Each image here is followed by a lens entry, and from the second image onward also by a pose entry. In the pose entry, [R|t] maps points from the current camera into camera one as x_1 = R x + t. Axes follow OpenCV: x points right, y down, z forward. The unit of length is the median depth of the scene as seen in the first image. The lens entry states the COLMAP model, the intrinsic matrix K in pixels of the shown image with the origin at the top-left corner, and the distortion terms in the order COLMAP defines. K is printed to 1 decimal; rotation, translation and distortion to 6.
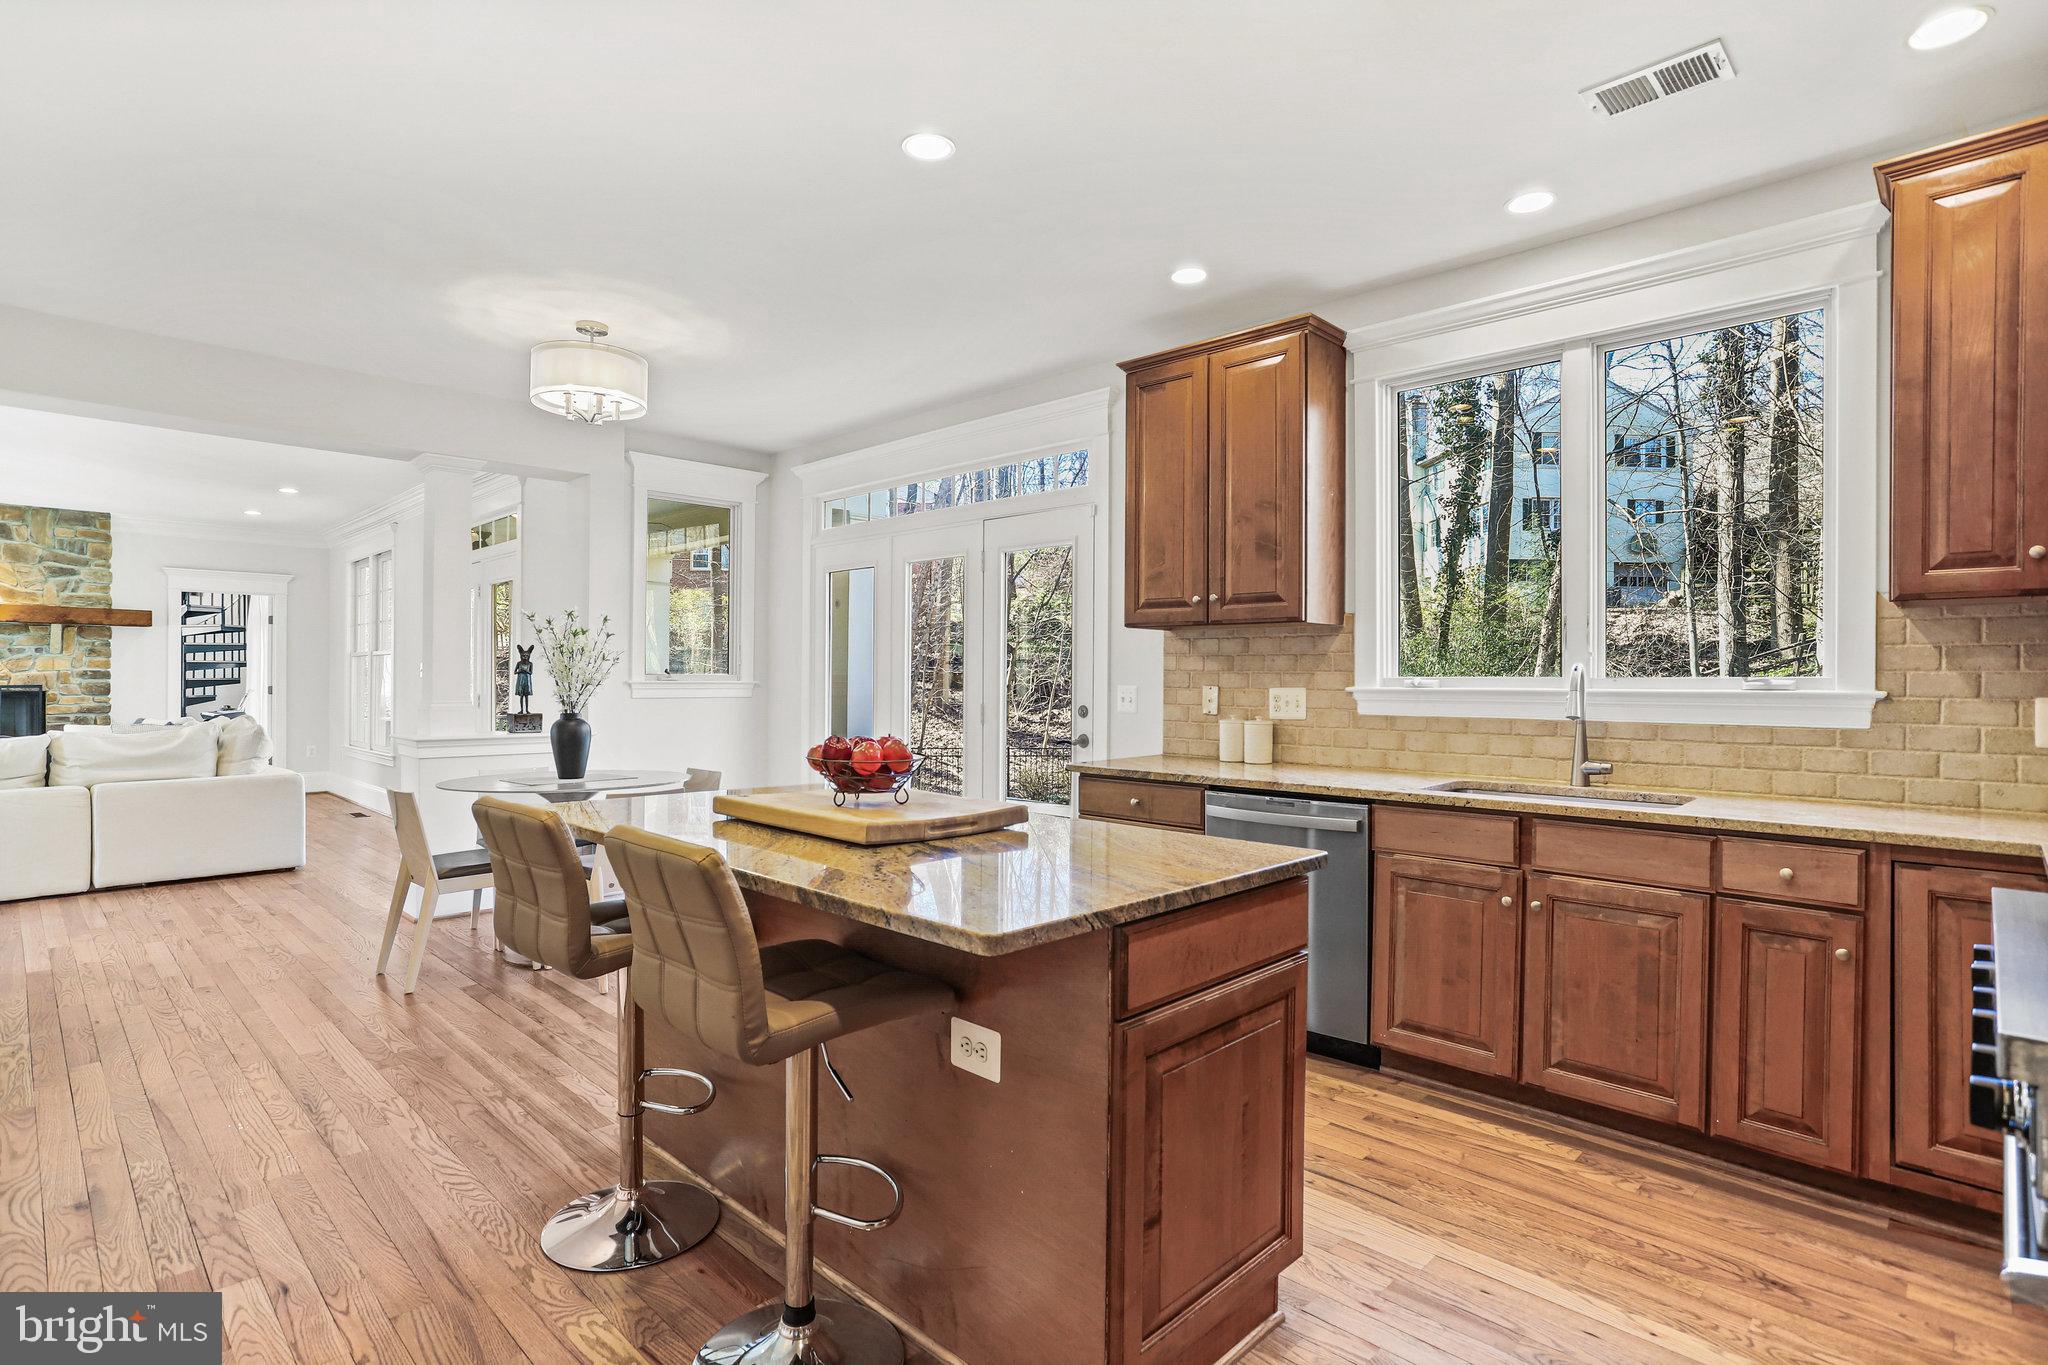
lens RADIAL K [[1008.6, 0, 1032.5], [0, 1008.6, 677.7], [0, 0, 1]] dist [-0.046470, 0.022546]
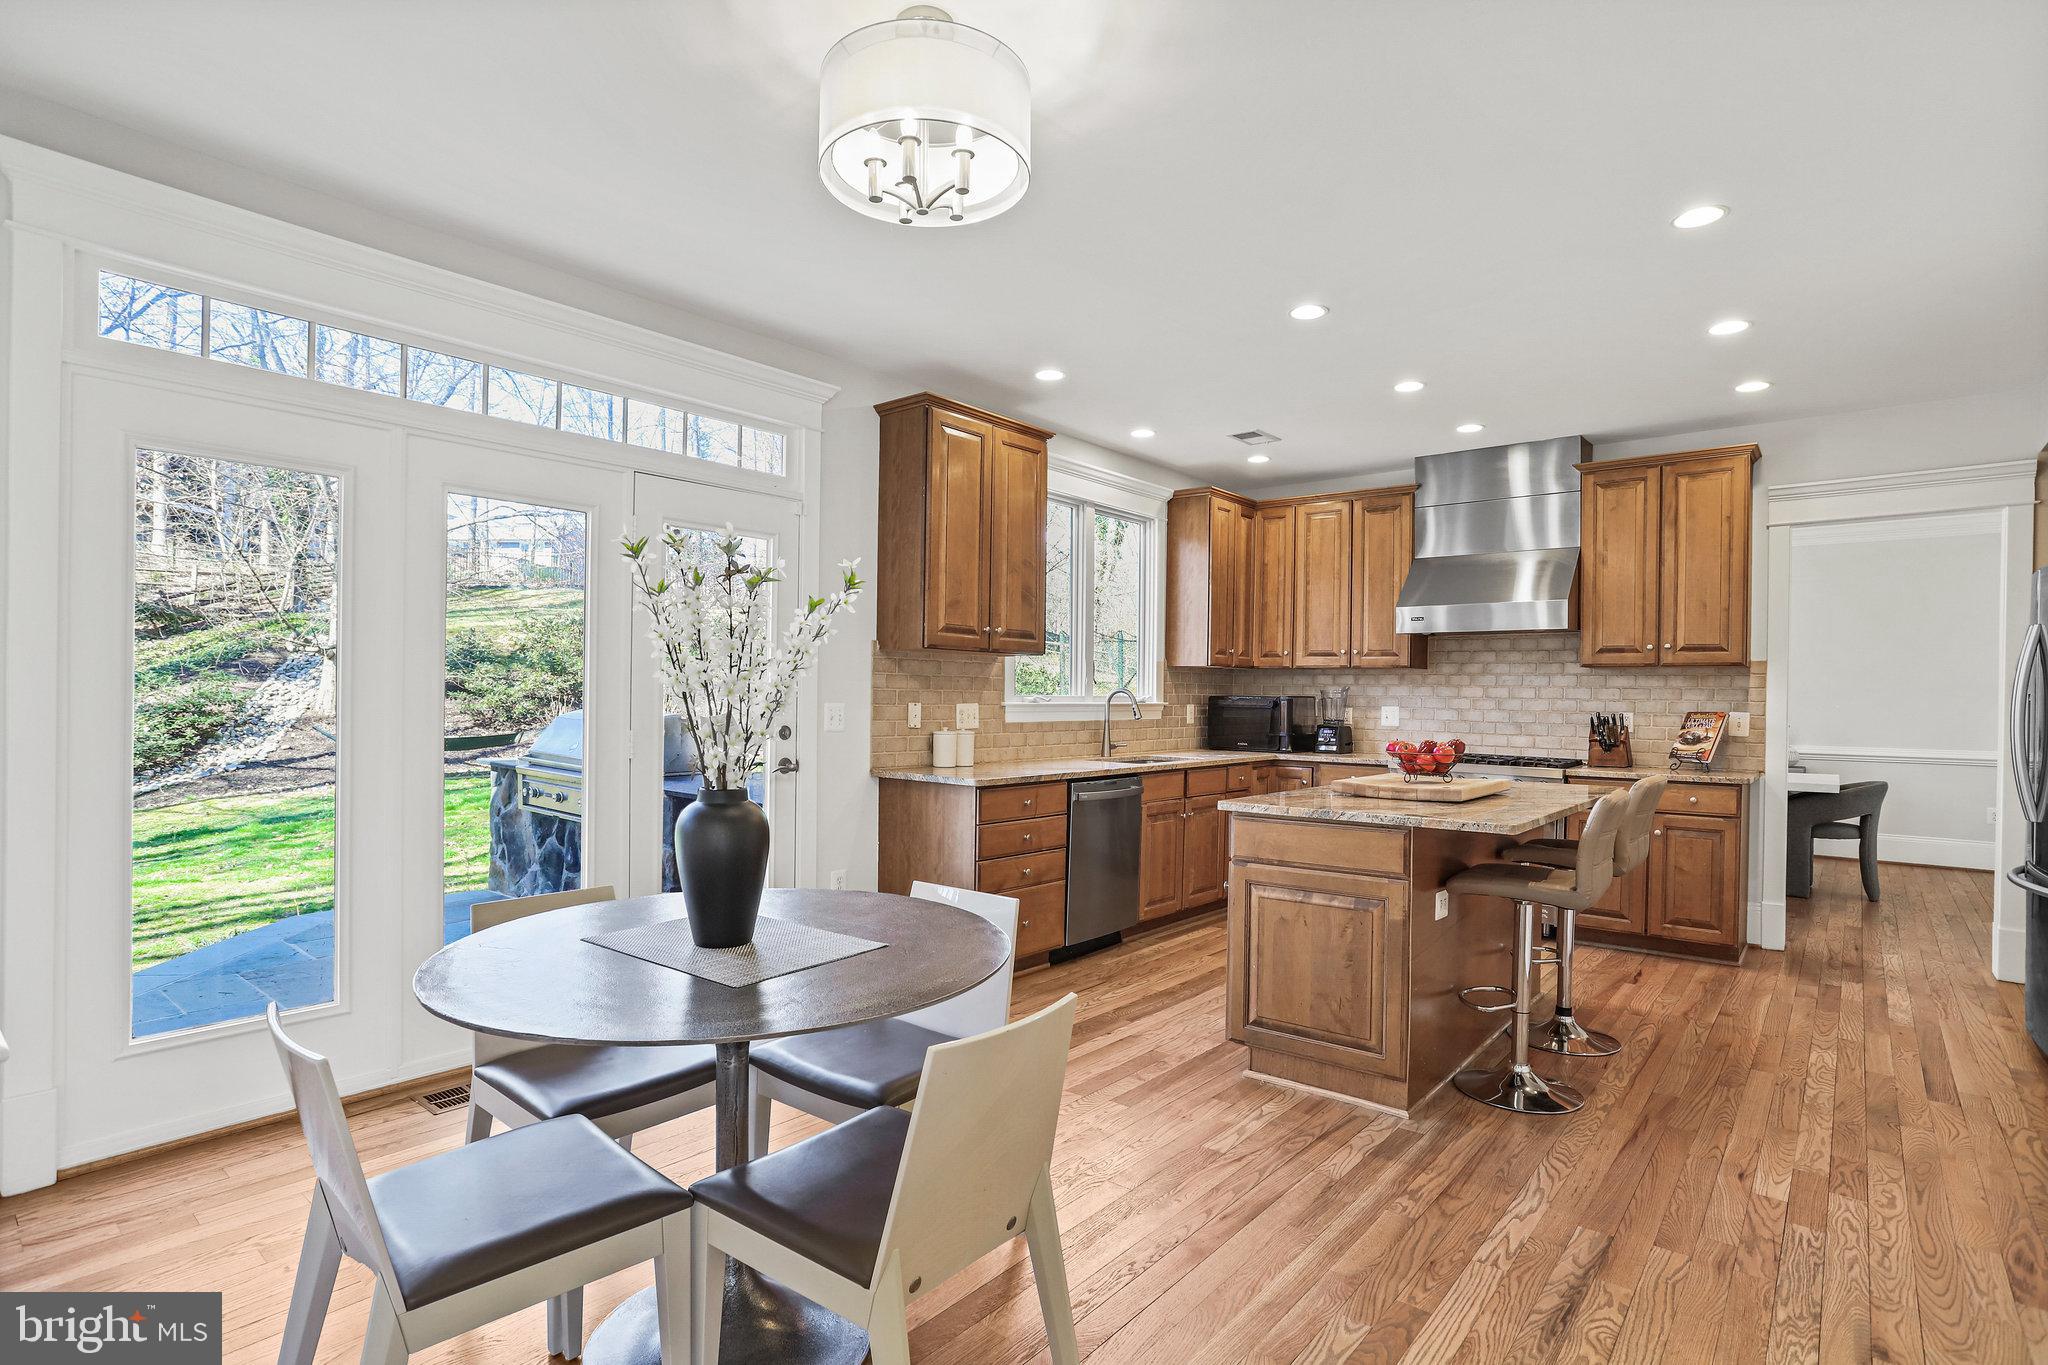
lens RADIAL K [[999.9, 0, 1009.1], [0, 999.9, 675.9], [0, 0, 1]] dist [-0.045404, 0.022791]
pose [[-0.048210, 0.011693, 0.998769, -1.316281], [-0.011450, 0.999859, -0.012259, -0.012517], [-0.998772, -0.012027, -0.048069, 1.330938]]
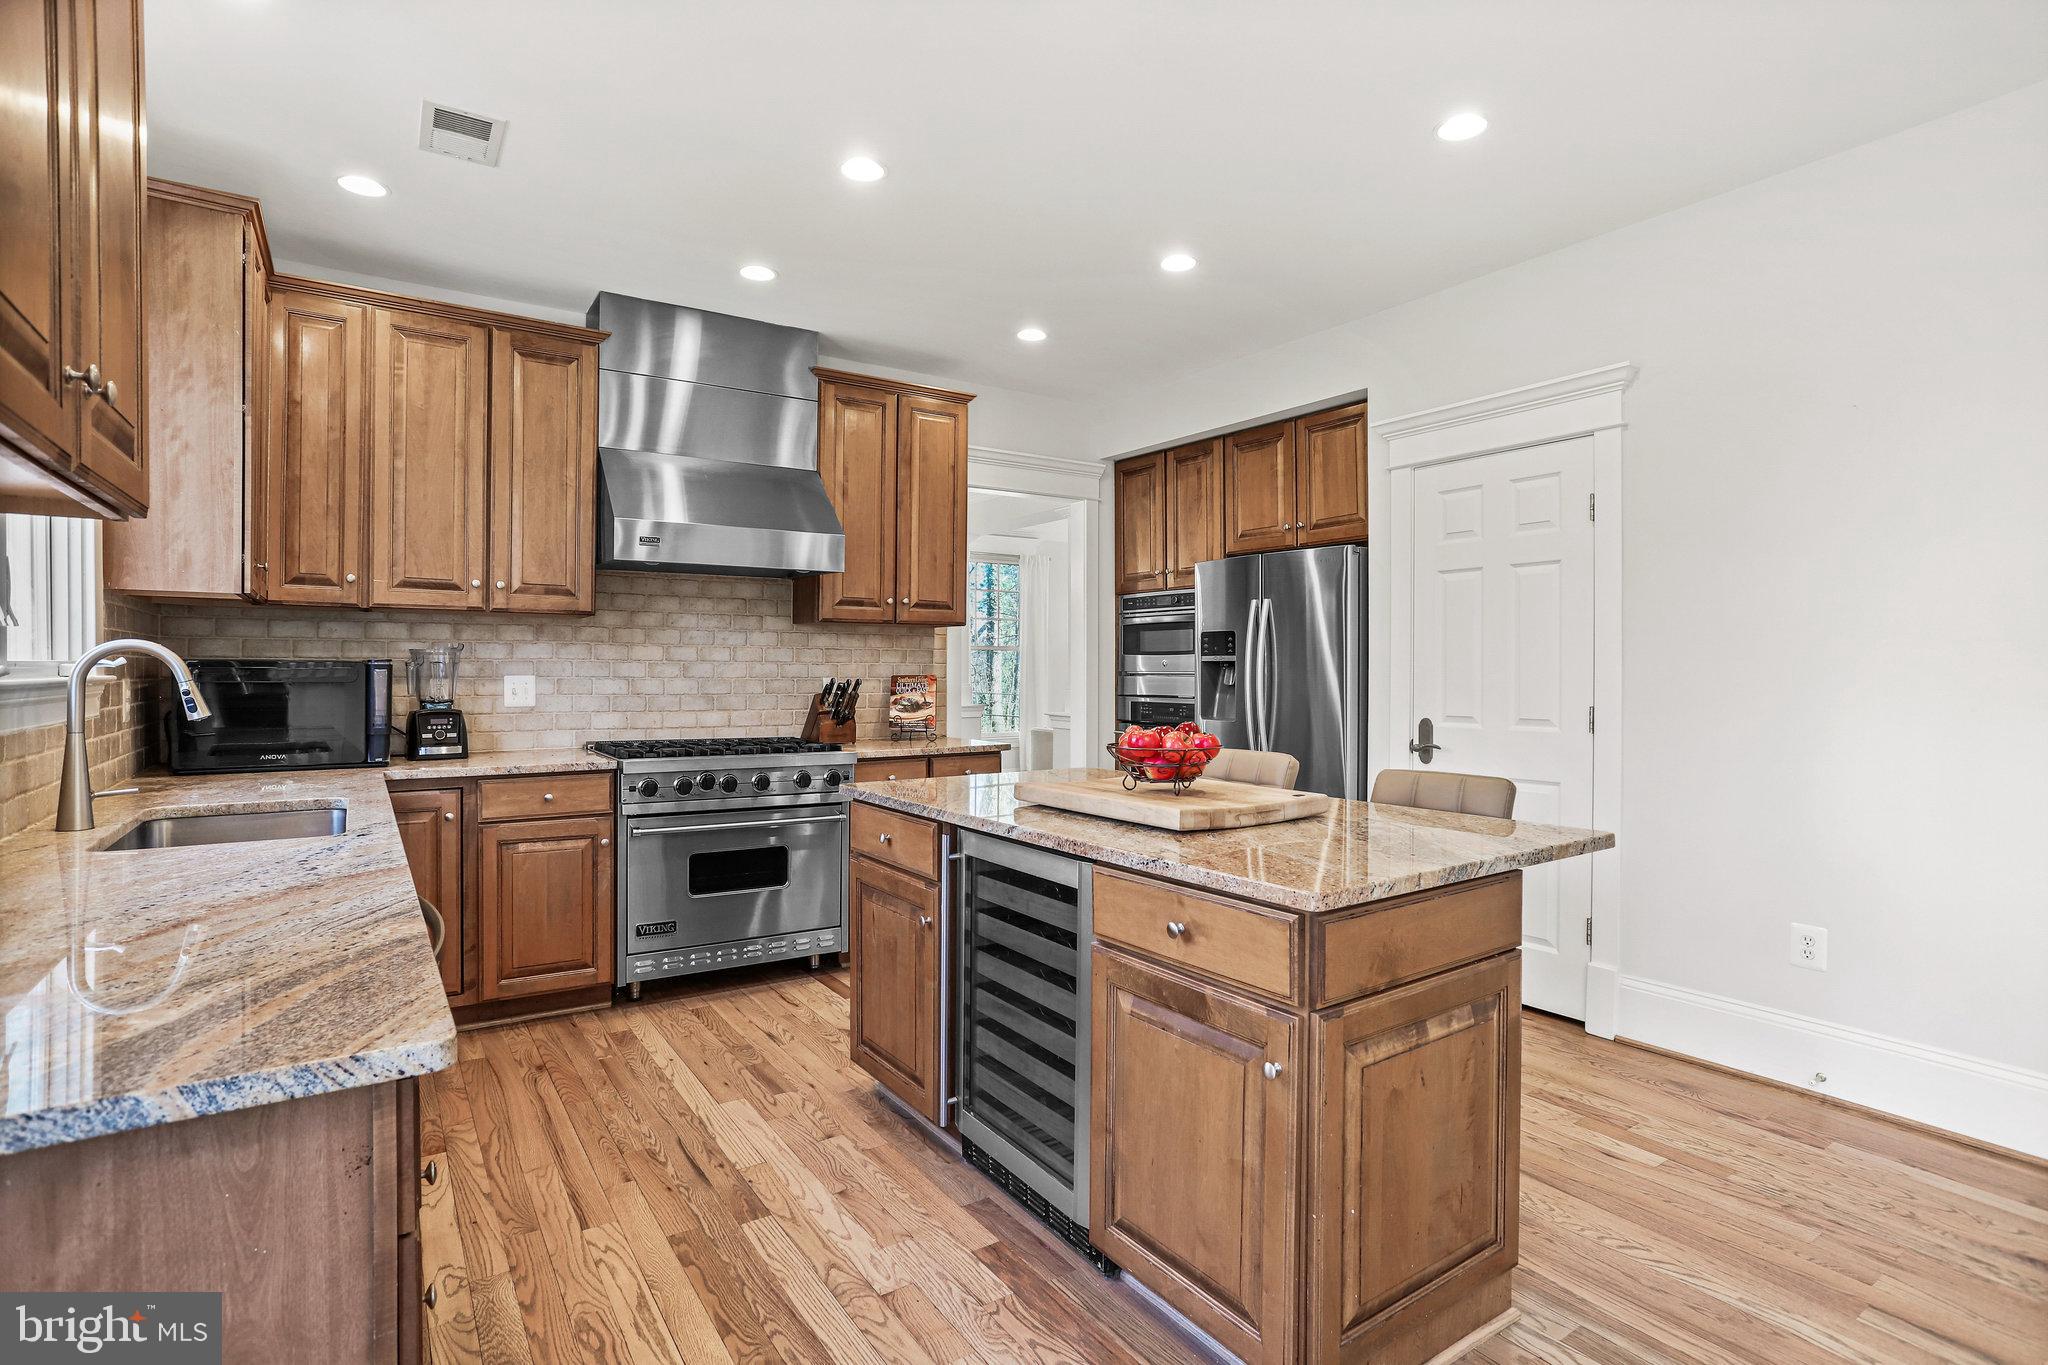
lens RADIAL K [[999.9, 0, 1009.1], [0, 999.9, 675.9], [0, 0, 1]] dist [-0.045404, 0.022791]
pose [[-0.973788, -0.010800, 0.227201, -0.185624], [-0.008594, 0.999906, 0.010698, -0.002041], [-0.227295, 0.008465, -0.973789, 1.558819]]
